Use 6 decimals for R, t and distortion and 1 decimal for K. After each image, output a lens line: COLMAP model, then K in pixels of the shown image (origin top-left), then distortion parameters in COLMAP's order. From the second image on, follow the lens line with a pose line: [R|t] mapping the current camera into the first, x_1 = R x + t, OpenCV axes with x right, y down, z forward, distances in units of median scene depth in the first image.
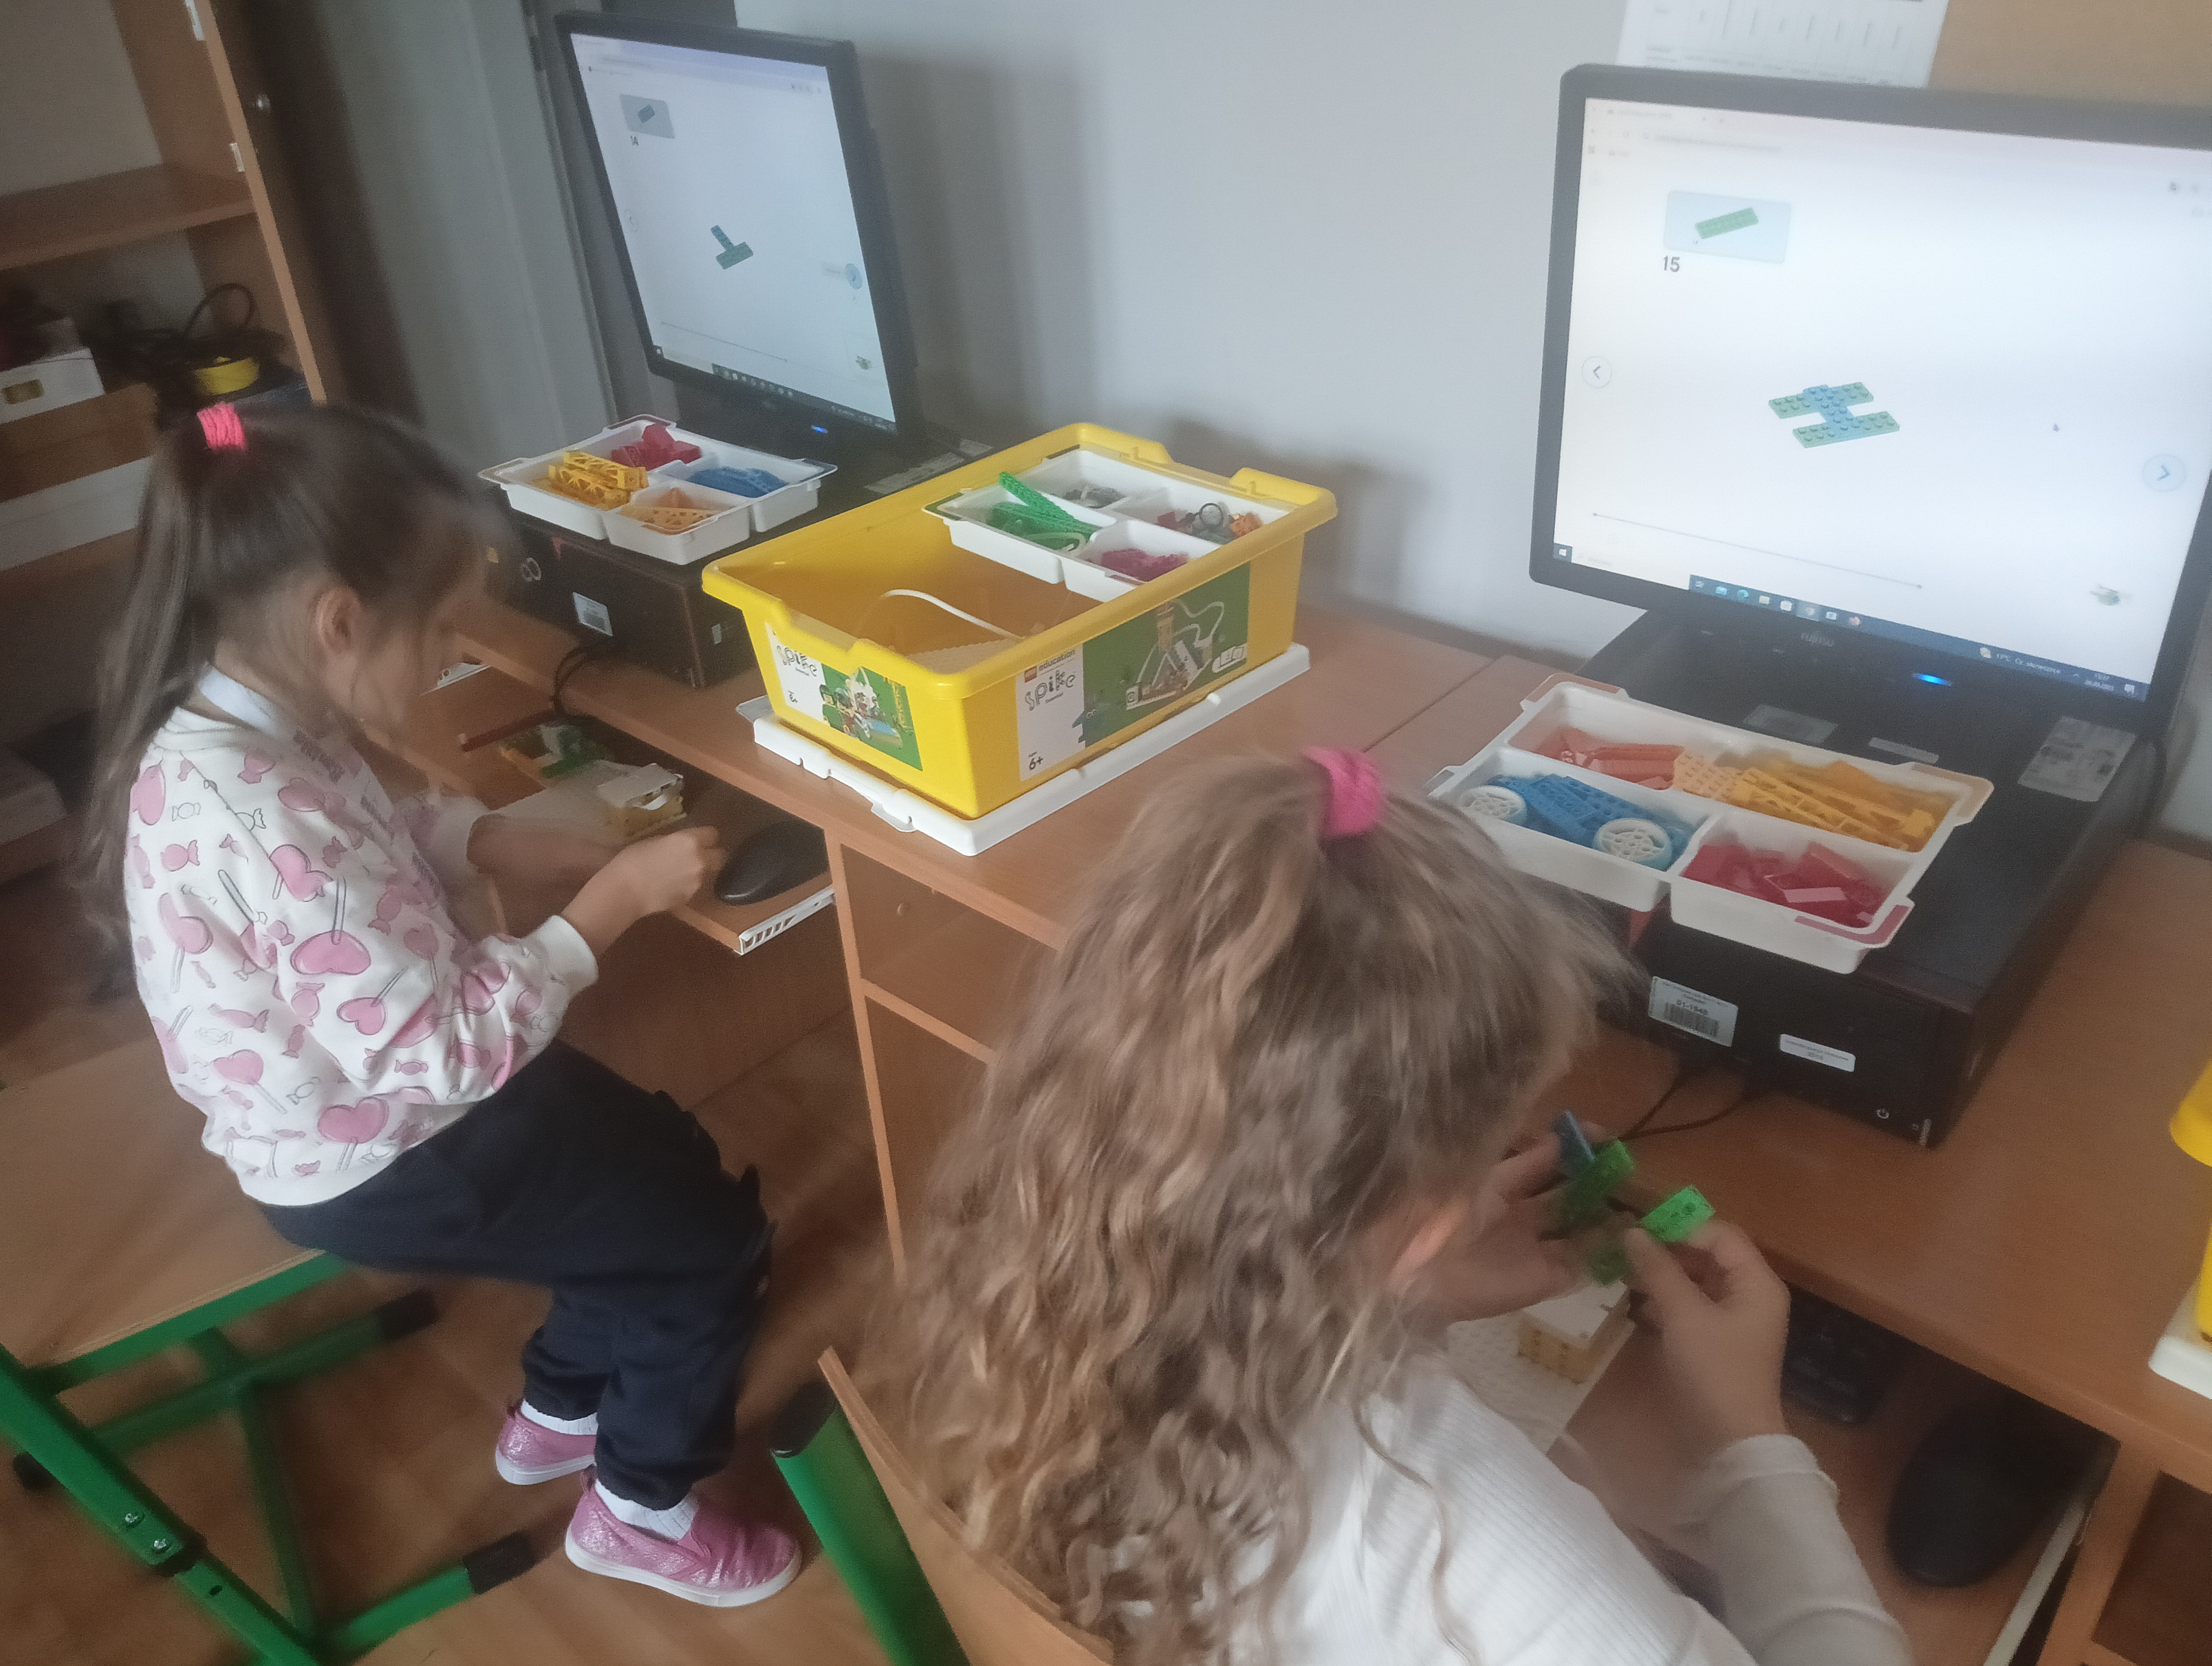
lens RADIAL K [[1751.3, 0, 1109.8], [0, 1751.3, 853.1], [0, 0, 1]] dist [-0.002883, -0.011346]
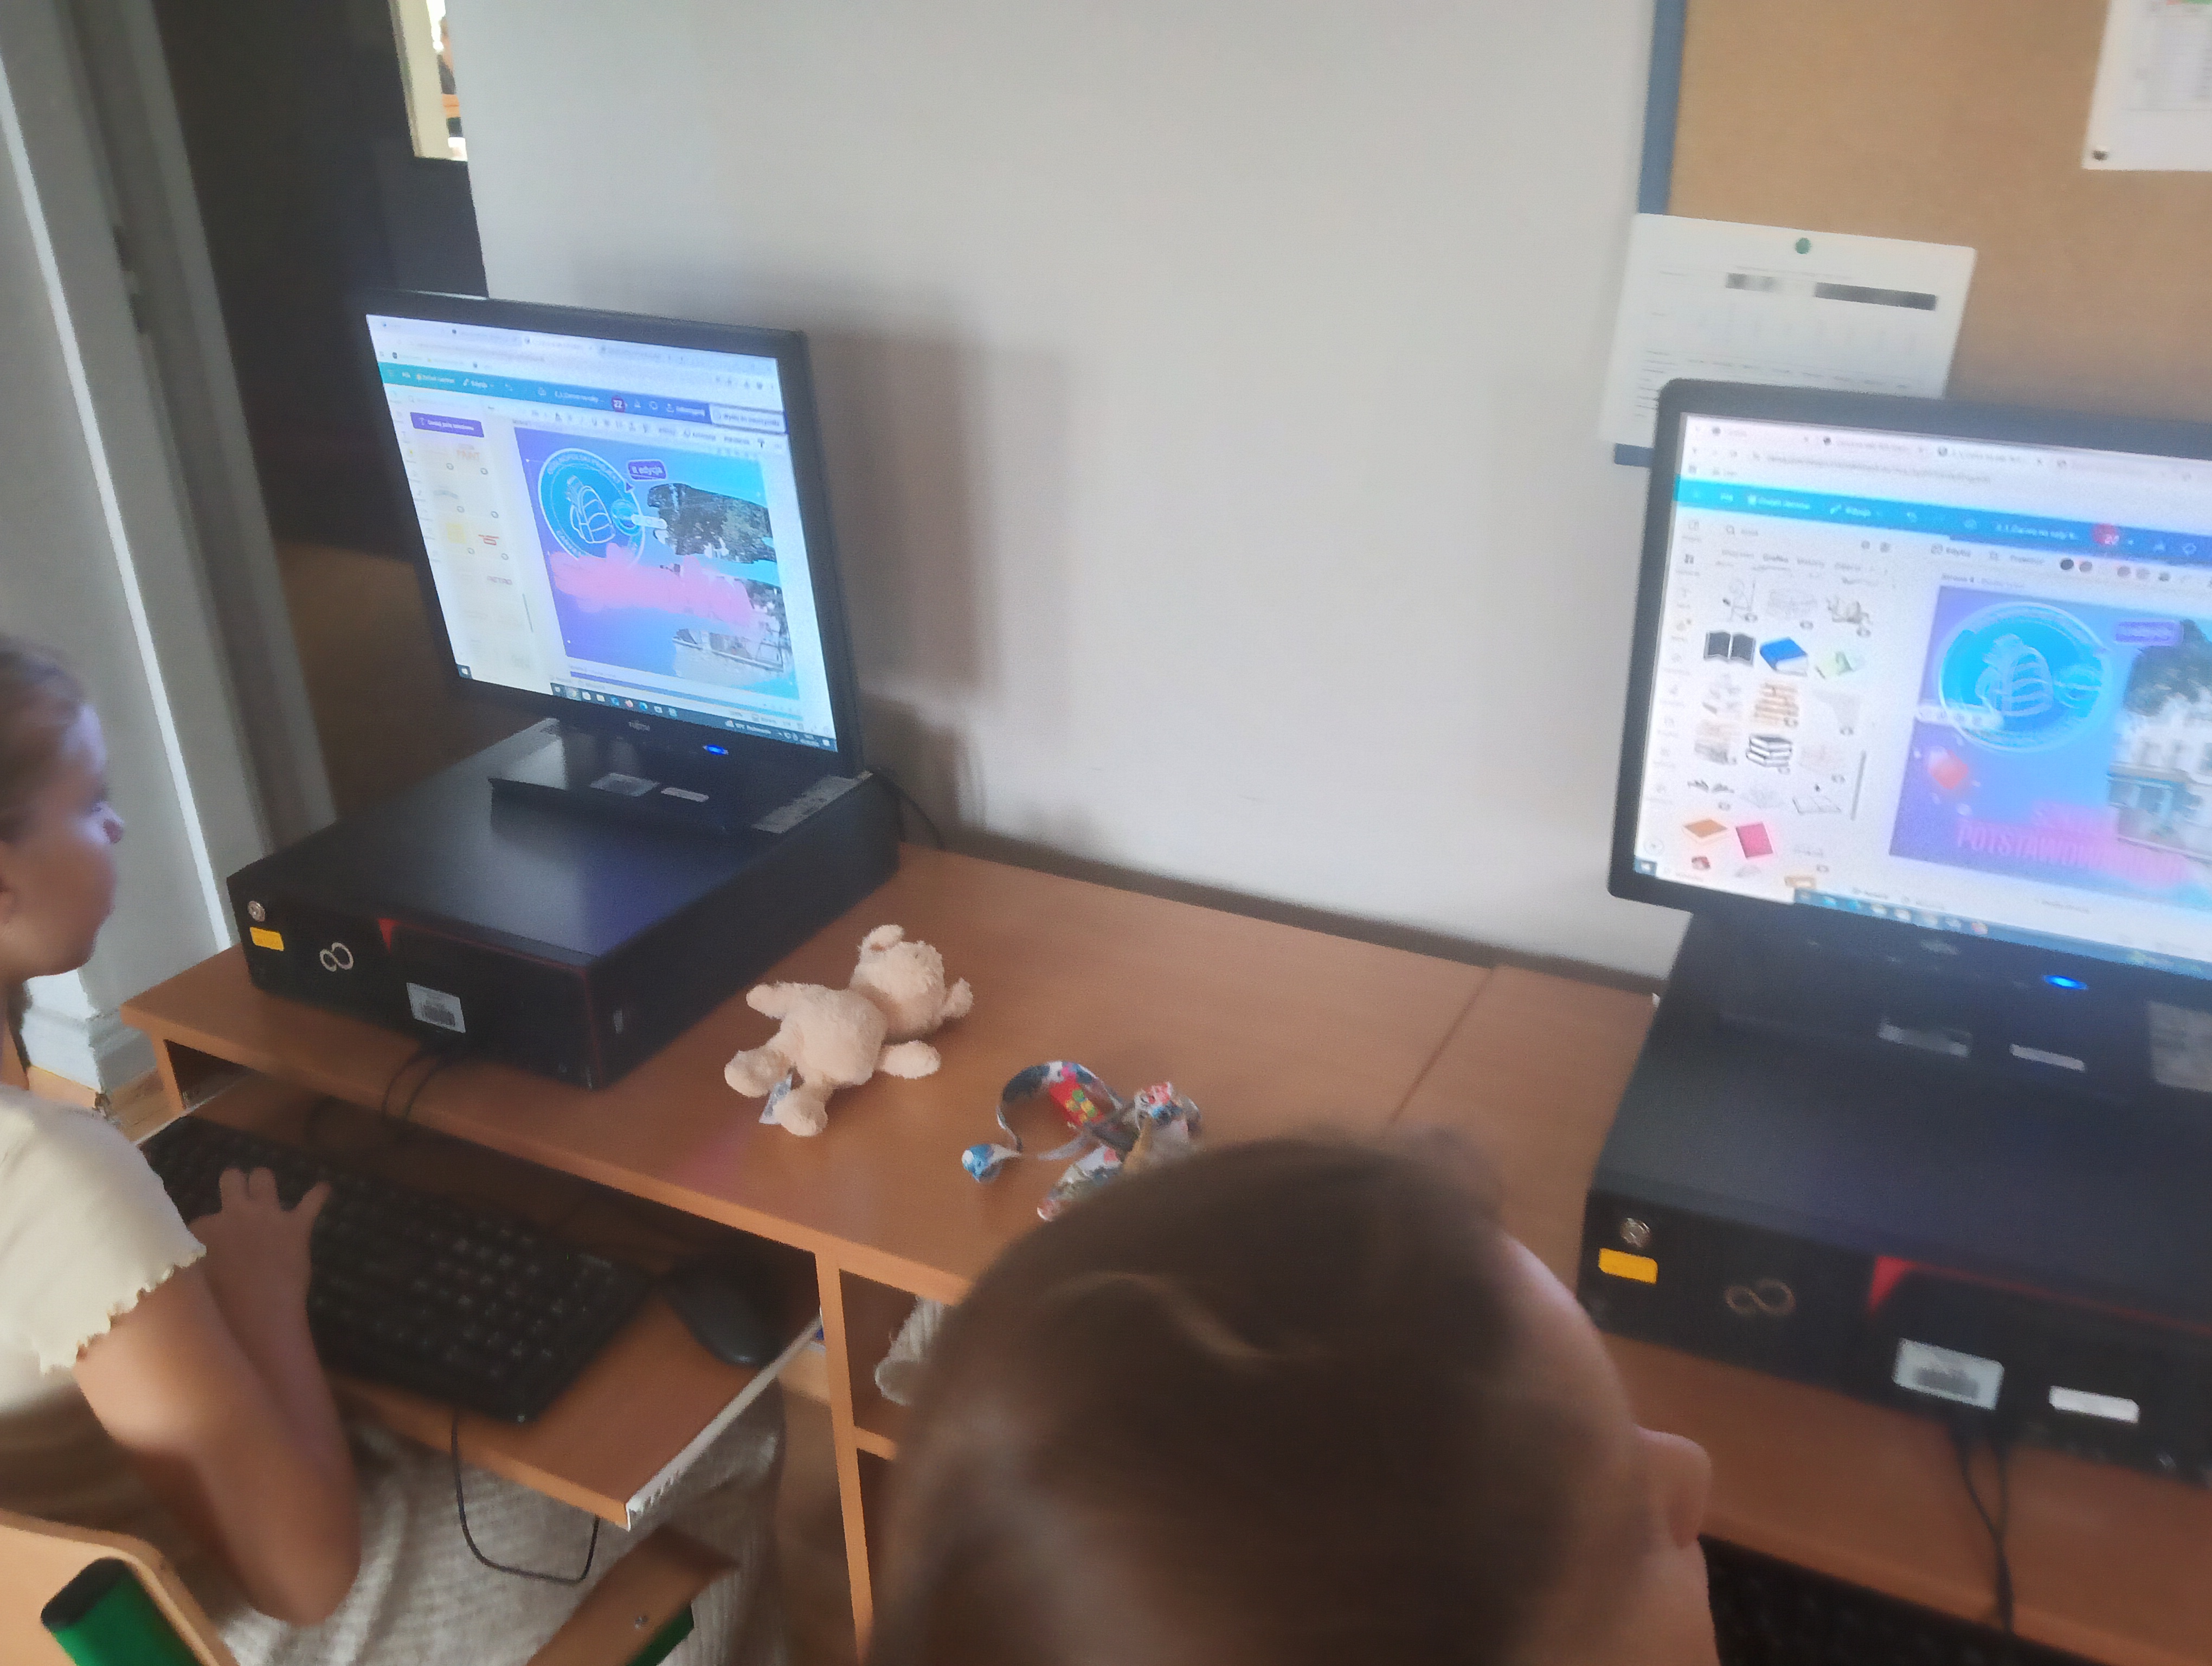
lens RADIAL K [[1751.3, 0, 1109.8], [0, 1751.3, 853.1], [0, 0, 1]] dist [-0.002883, -0.011346]
pose [[0.954299, -0.071385, 0.290202, -0.302011], [0.106381, 0.988590, -0.106646, -0.116565], [-0.279278, 0.132644, 0.951004, 0.195808]]
